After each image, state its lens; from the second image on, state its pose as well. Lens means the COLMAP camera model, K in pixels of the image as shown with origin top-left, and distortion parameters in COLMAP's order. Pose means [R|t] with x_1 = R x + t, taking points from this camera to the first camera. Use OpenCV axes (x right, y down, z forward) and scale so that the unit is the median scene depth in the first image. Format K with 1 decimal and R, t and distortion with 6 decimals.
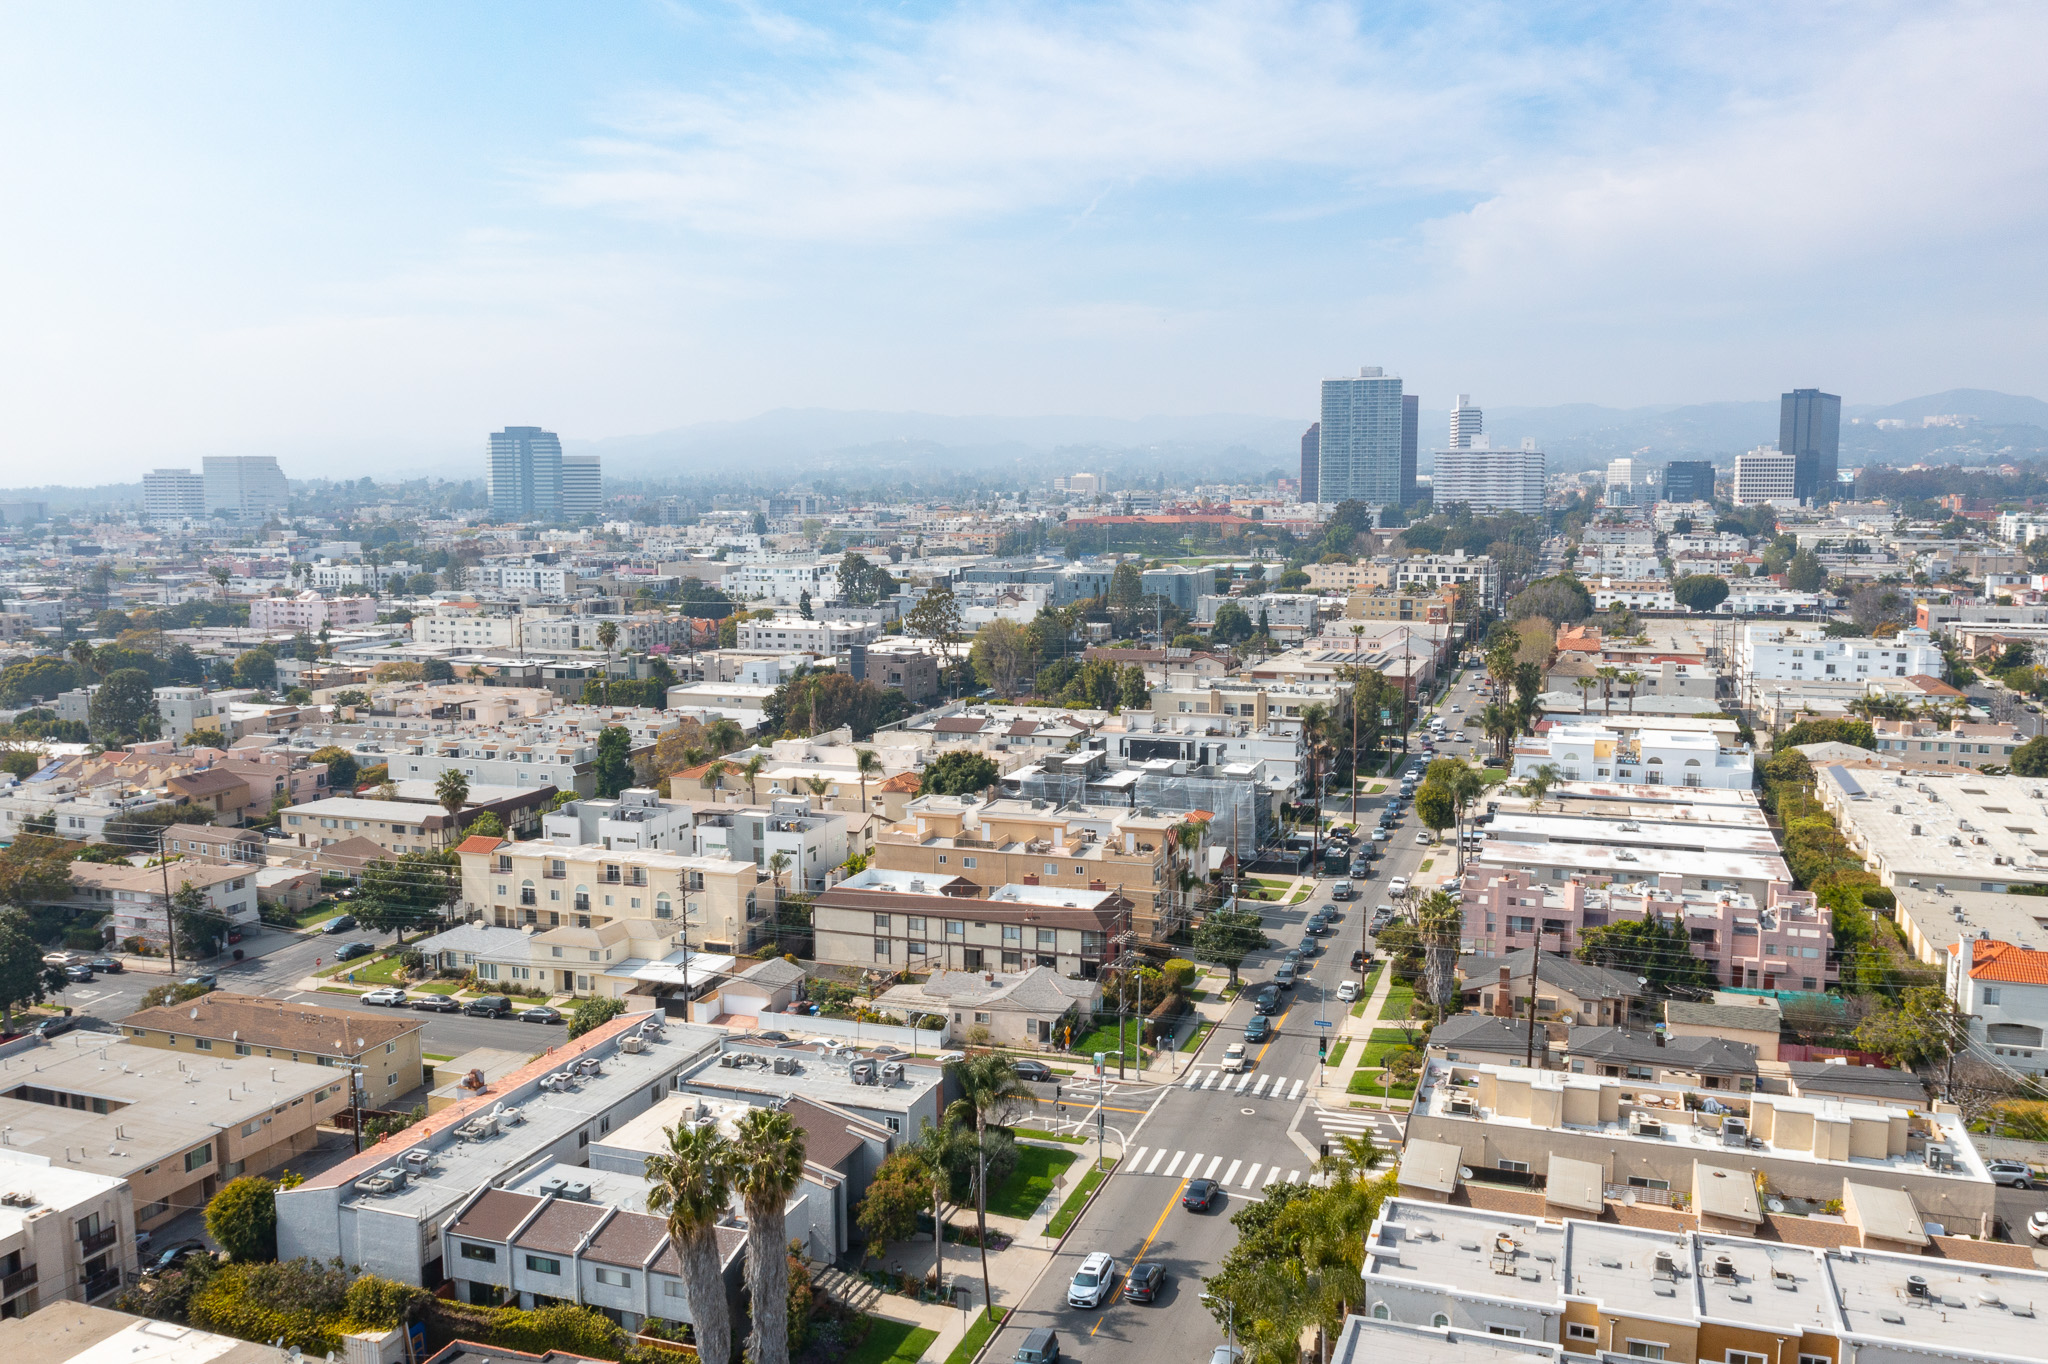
lens RADIAL K [[1649.3, 0, 1024.0], [0, 1649.3, 682.0], [0, 0, 1]] dist [-0.006015, -0.004198]
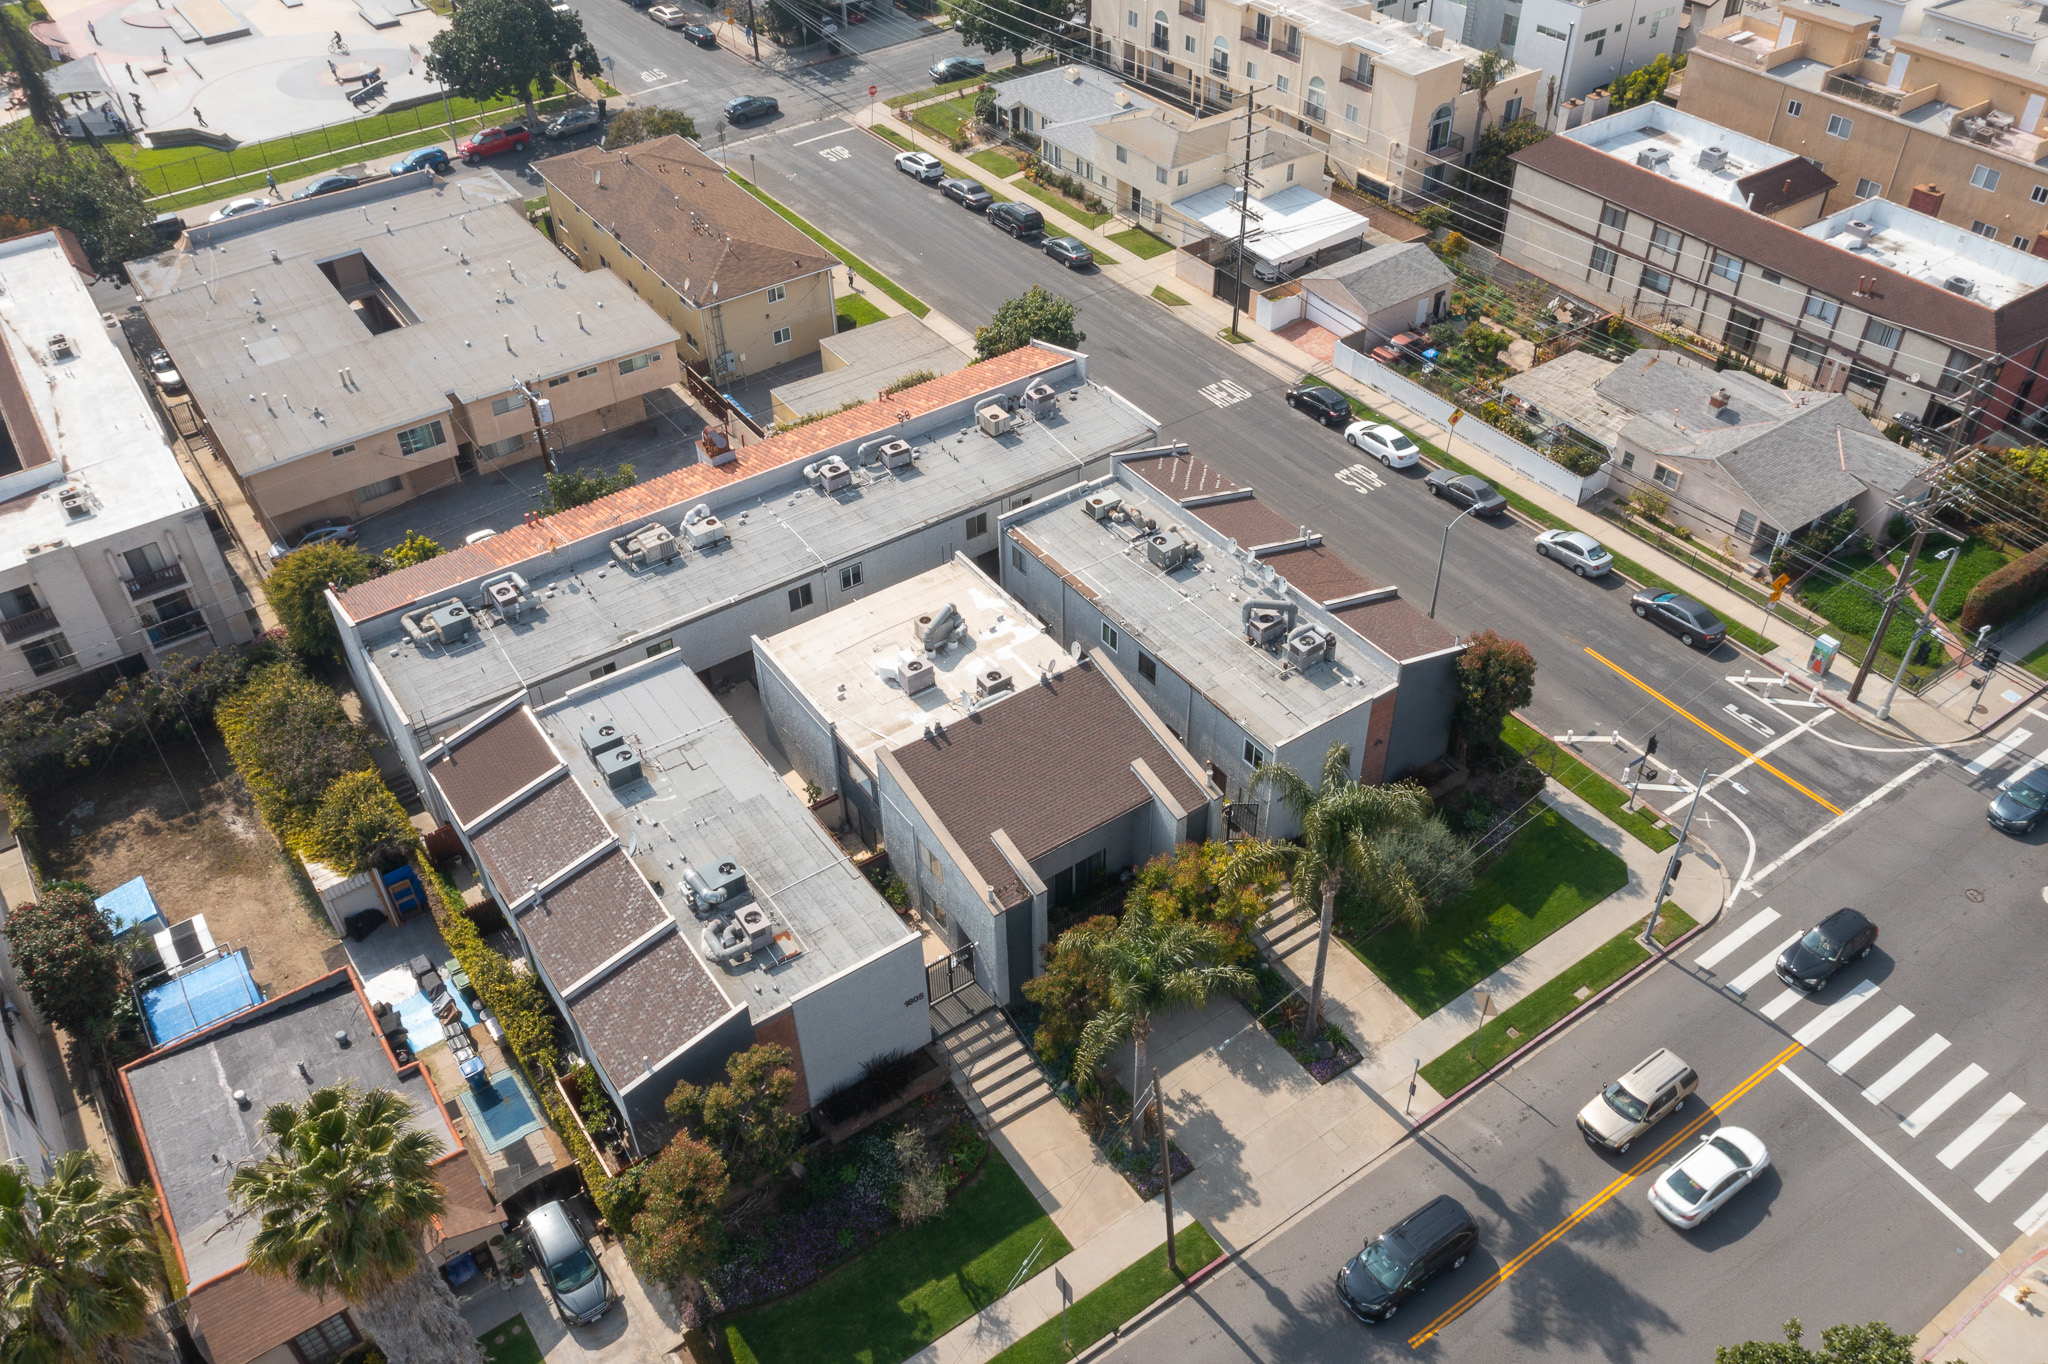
lens RADIAL K [[1616.6, 0, 1024.0], [0, 1616.6, 682.0], [0, 0, 1]] dist [-0.008563, -0.011026]
pose [[0.809131, 0.369903, -0.456594, 0.067601], [-0.047897, 0.815943, 0.576146, -0.039980], [0.585673, -0.444308, 0.677922, 0.434723]]
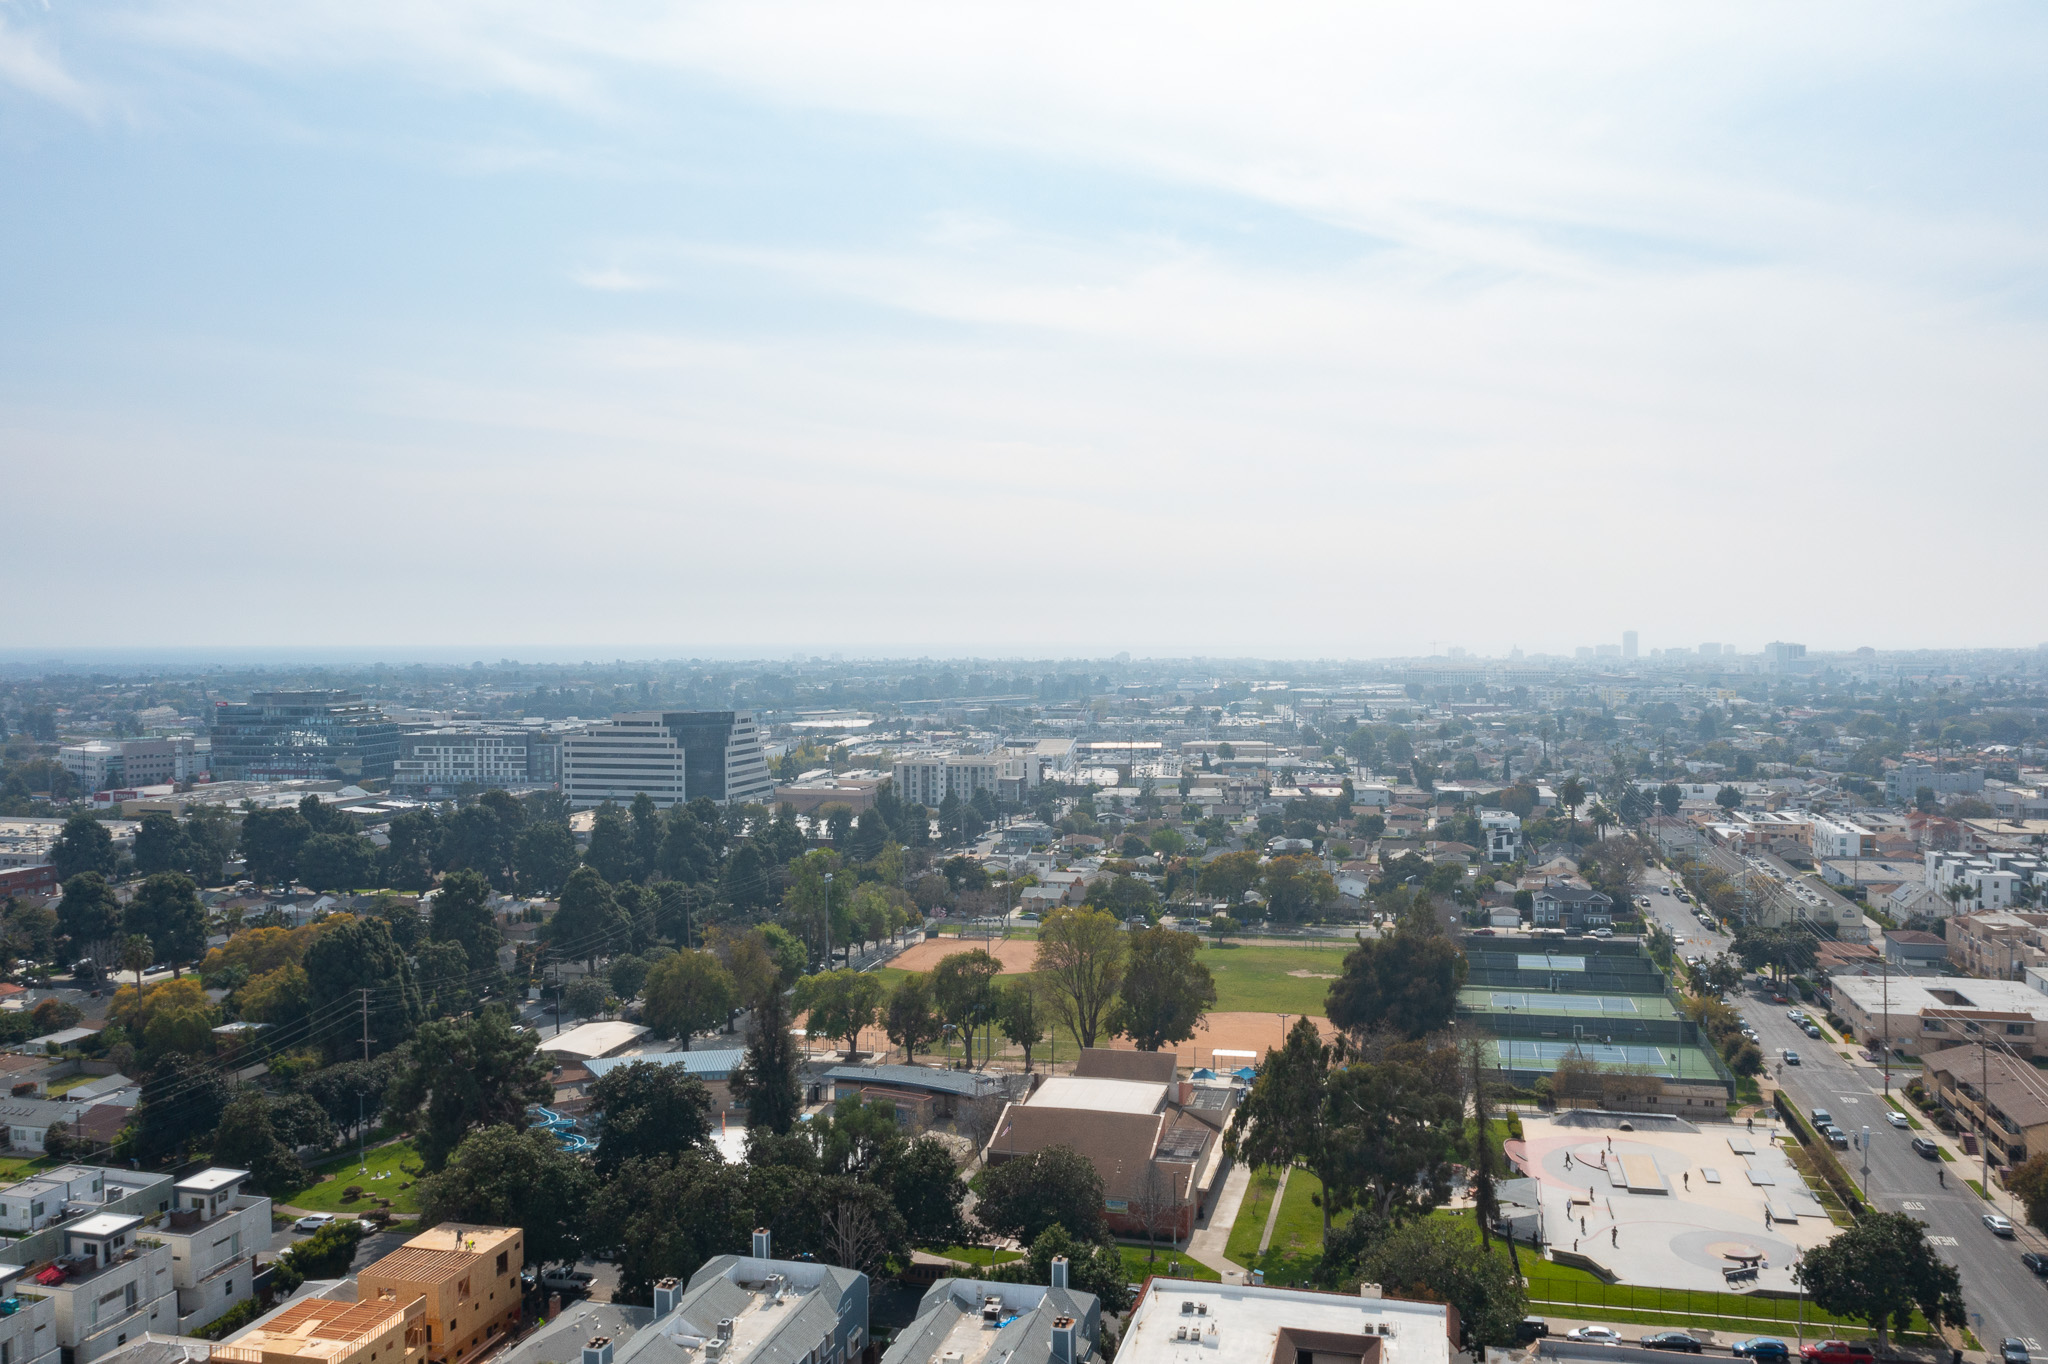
lens RADIAL K [[1649.3, 0, 1024.0], [0, 1649.3, 682.0], [0, 0, 1]] dist [-0.006015, -0.004198]
pose [[0.090916, 0.029320, -0.995427, 0.215700], [-0.107989, 0.993962, 0.019414, -0.111769], [0.989986, 0.105731, 0.093533, 0.390055]]
